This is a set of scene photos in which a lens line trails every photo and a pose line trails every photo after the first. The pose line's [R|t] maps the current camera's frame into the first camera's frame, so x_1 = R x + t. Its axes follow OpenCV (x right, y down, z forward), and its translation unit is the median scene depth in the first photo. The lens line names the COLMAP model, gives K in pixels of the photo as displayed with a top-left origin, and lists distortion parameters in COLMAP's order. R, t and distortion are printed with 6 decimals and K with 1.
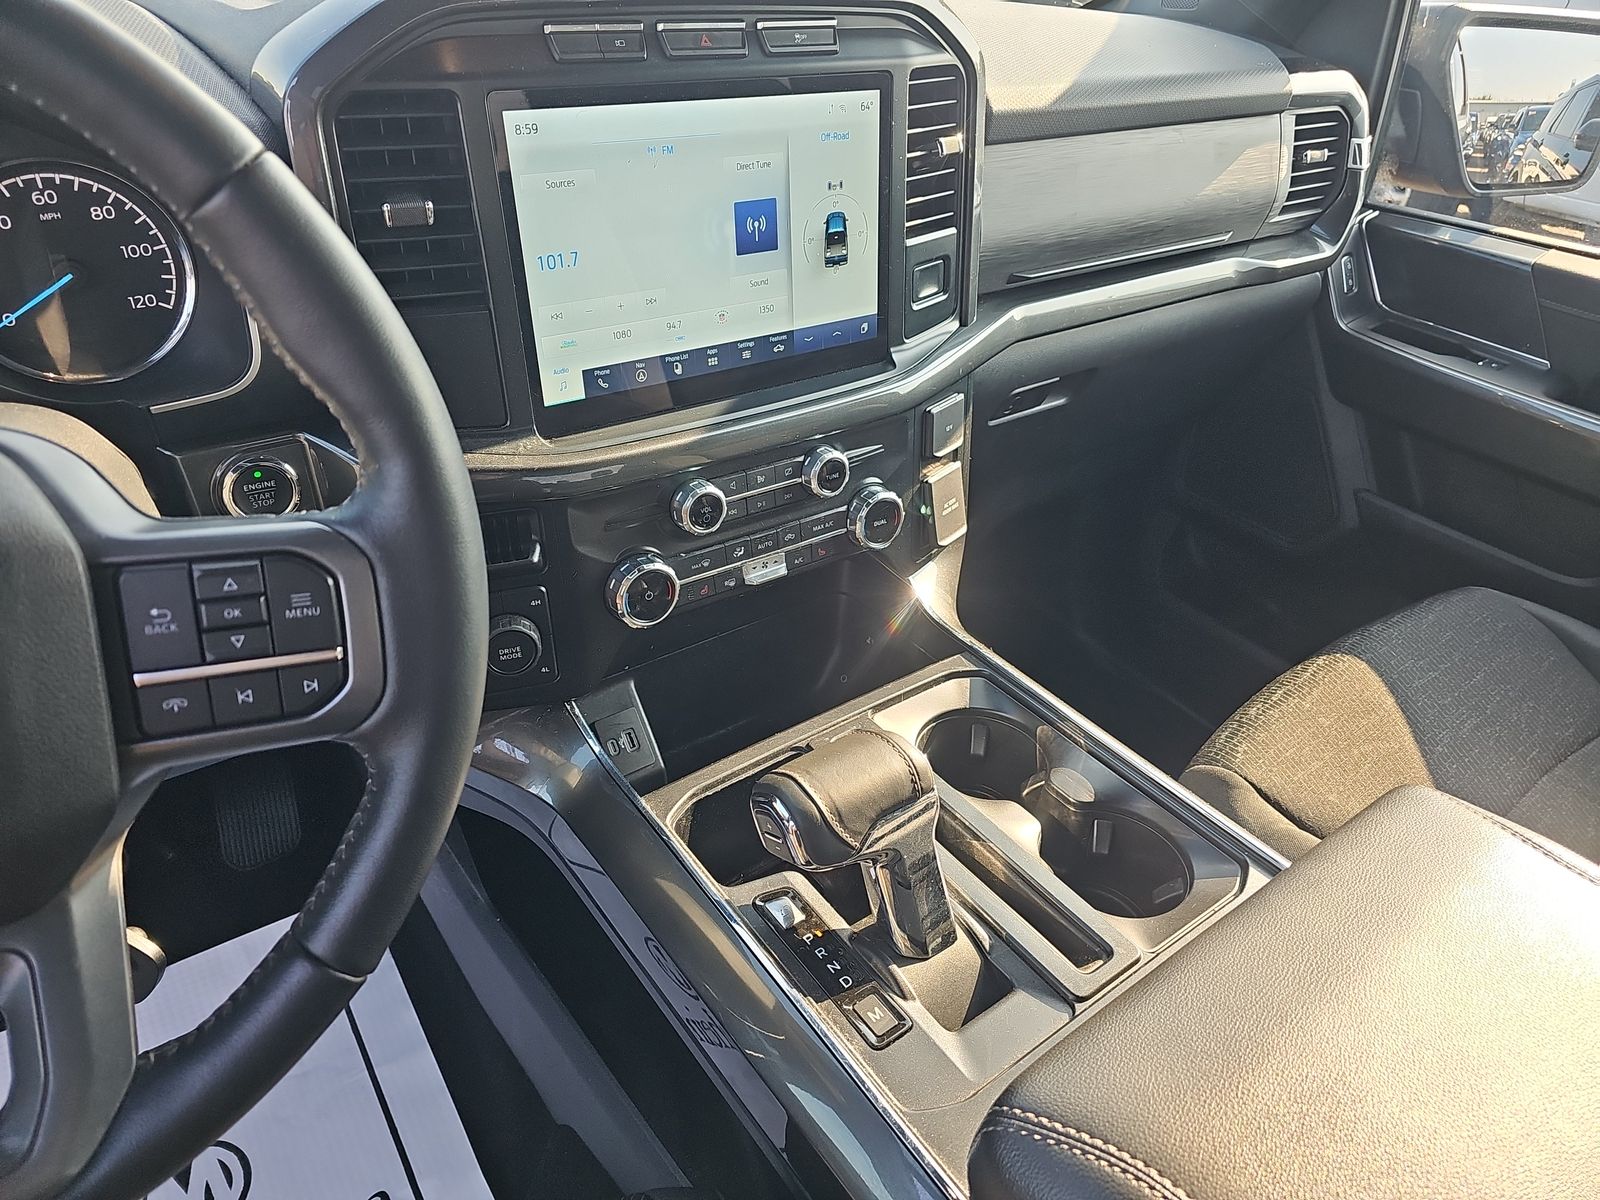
lens RADIAL K [[1068.4, 0, 766.1], [0, 1068.4, 593.5], [0, 0, 1]] dist [0.042595, -0.045636]
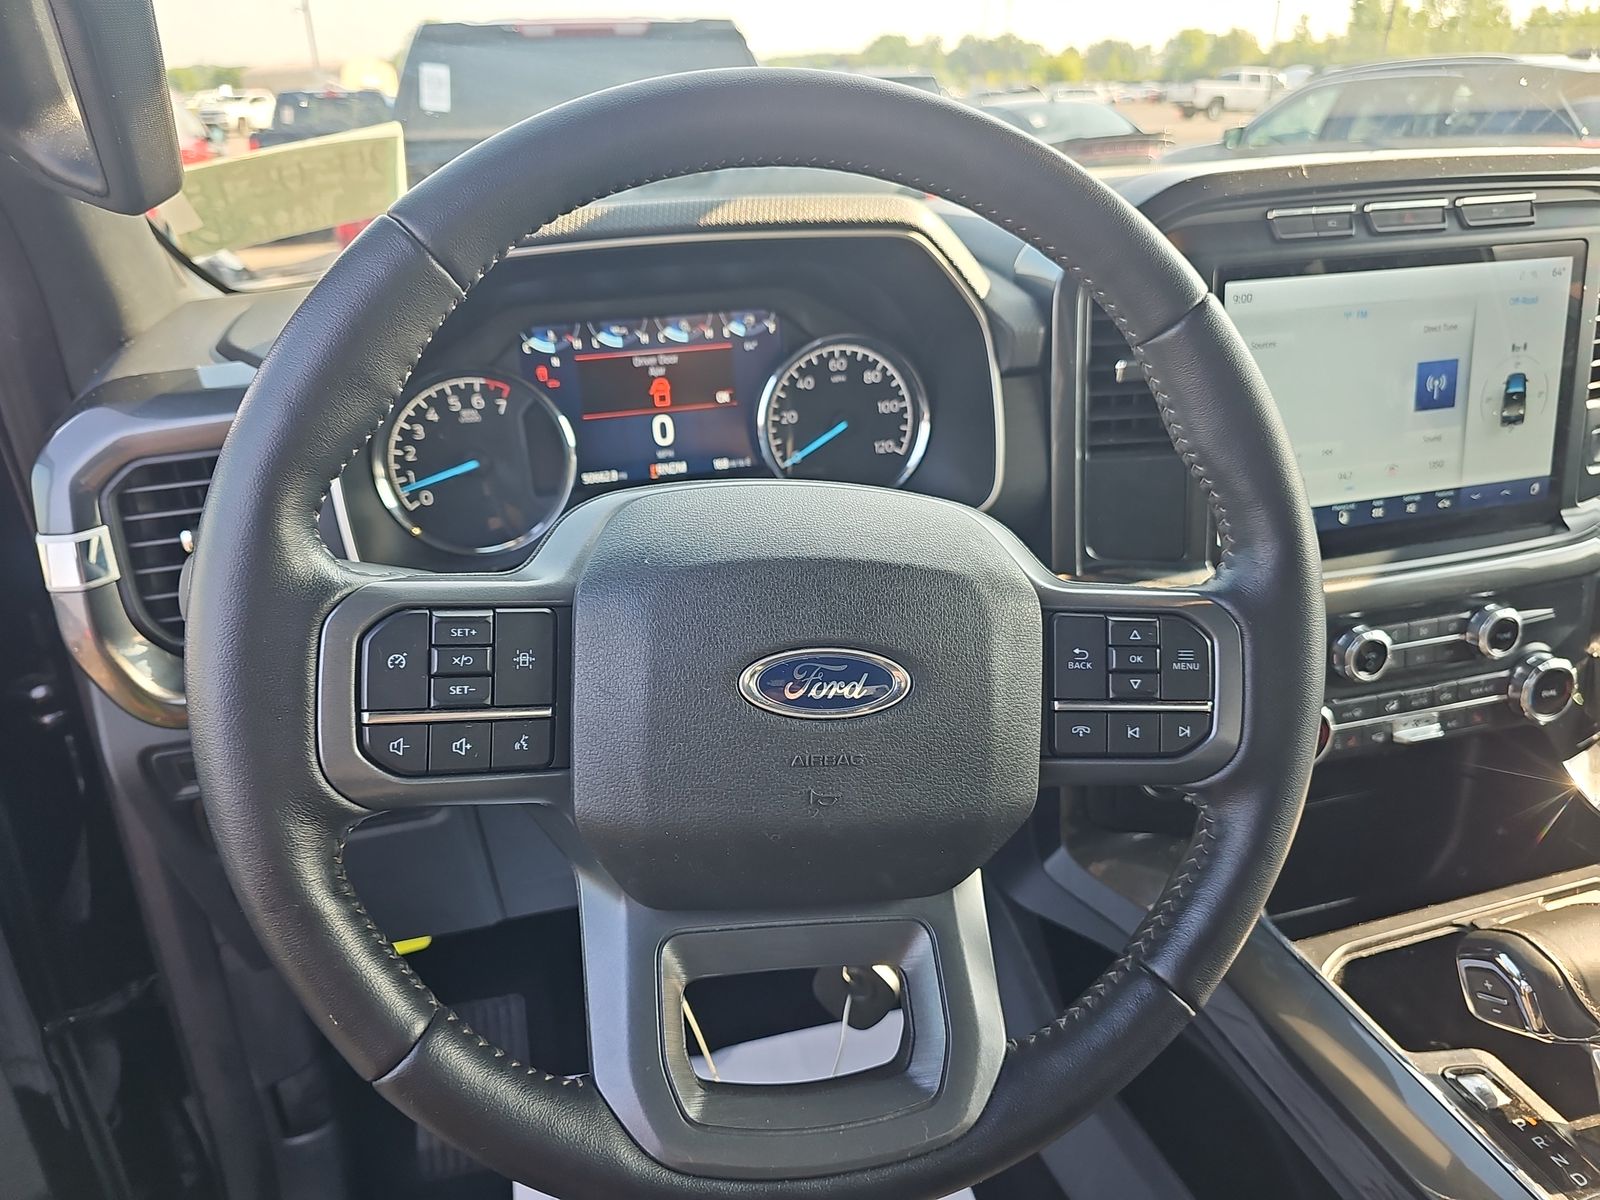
lens RADIAL K [[1068.4, 0, 766.1], [0, 1068.4, 593.5], [0, 0, 1]] dist [0.042595, -0.045636]
pose [[0.931686, 0.057496, -0.358685, -0.219812], [-0.121141, 0.980050, -0.157565, 0.088949], [0.342470, 0.190253, 0.920064, -0.120555]]
